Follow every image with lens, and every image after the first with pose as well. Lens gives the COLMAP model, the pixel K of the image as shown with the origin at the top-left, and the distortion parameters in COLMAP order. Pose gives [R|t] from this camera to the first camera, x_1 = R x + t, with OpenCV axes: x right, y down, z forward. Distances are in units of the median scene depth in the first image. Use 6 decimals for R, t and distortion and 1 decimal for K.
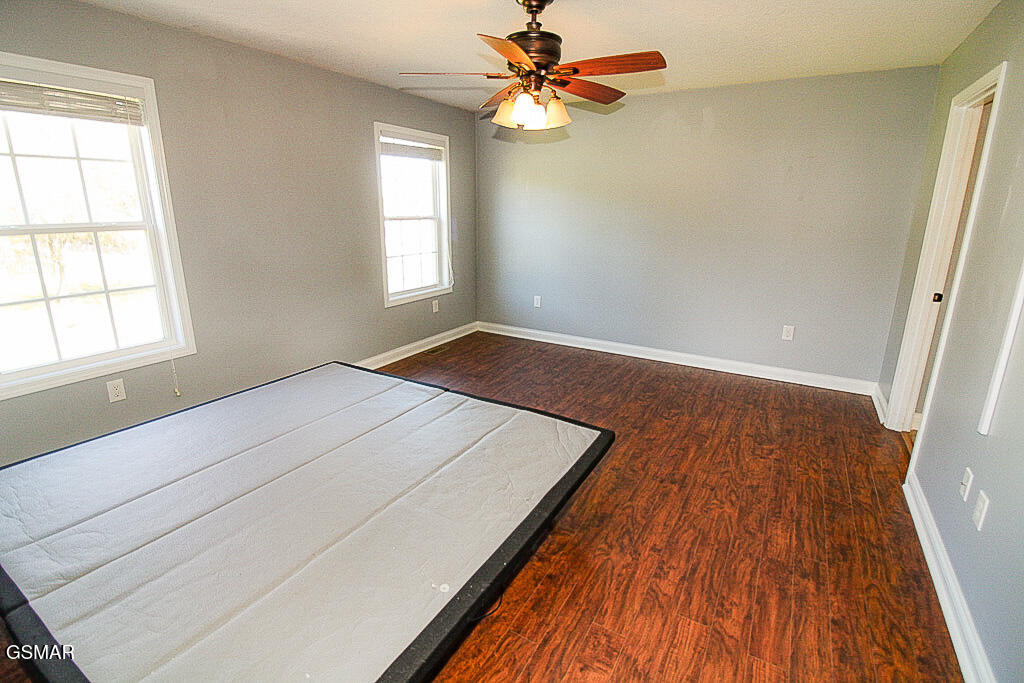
lens RADIAL K [[474.4, 0, 511.7], [0, 474.4, 329.8], [0, 0, 1]] dist [0.004186, -0.016033]
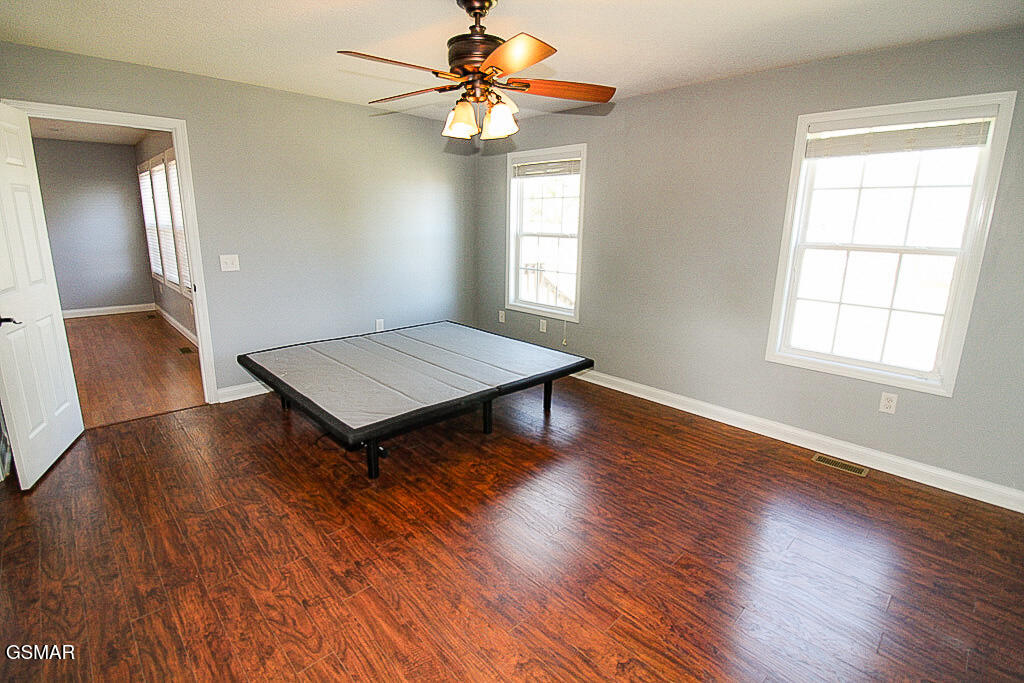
lens RADIAL K [[474.4, 0, 511.7], [0, 474.4, 329.8], [0, 0, 1]] dist [0.004186, -0.016033]
pose [[-0.258203, 0.203535, -0.944407, 1.030349], [-0.261709, 0.926267, 0.271178, -0.361491], [0.929967, 0.317179, -0.185898, 1.419491]]
